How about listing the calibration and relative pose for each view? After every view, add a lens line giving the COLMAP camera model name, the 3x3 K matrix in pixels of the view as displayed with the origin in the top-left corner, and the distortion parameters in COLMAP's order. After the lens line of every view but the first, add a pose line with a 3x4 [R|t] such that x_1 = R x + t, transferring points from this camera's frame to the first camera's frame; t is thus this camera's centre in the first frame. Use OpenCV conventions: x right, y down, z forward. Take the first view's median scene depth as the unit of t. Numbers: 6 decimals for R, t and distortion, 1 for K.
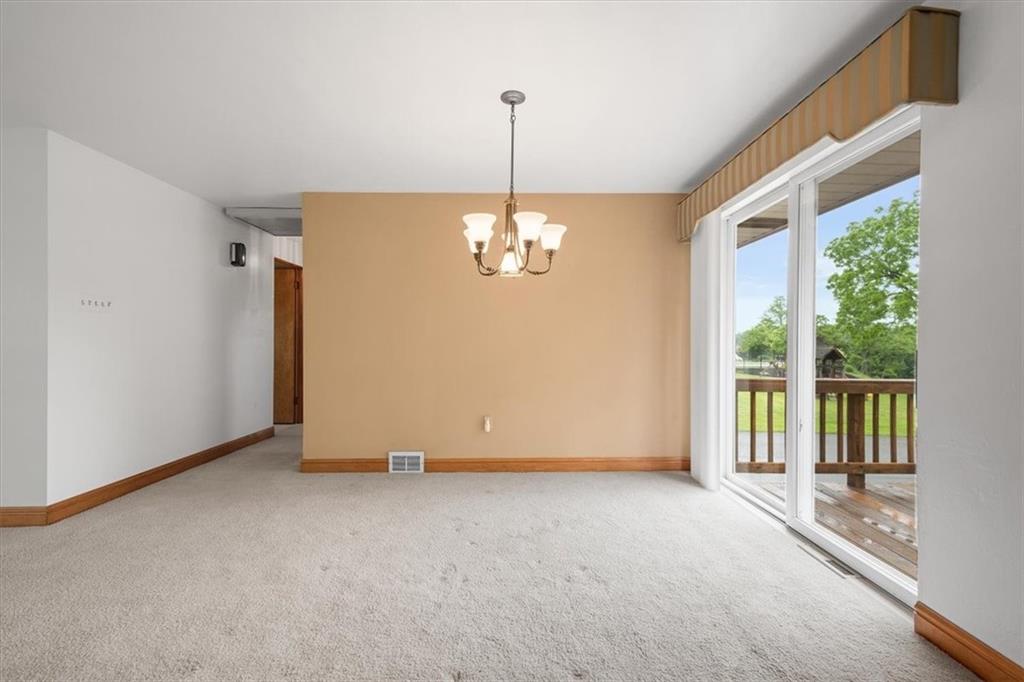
lens RADIAL K [[448.5, 0, 515.6], [0, 448.5, 342.1], [0, 0, 1]] dist [0.013071, -0.000387]
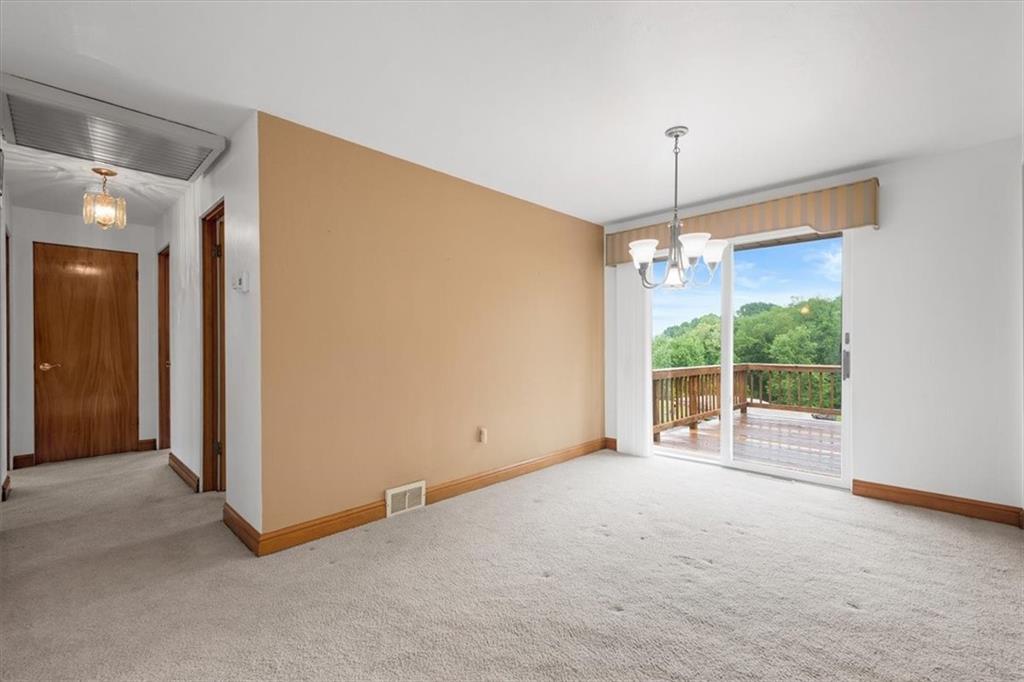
lens RADIAL K [[448.5, 0, 515.6], [0, 448.5, 342.1], [0, 0, 1]] dist [0.013071, -0.000387]
pose [[0.699377, 0.003171, 0.714746, -0.686082], [0.002475, 0.999973, -0.006858, -0.002752], [-0.714749, 0.006565, 0.699350, 0.308406]]
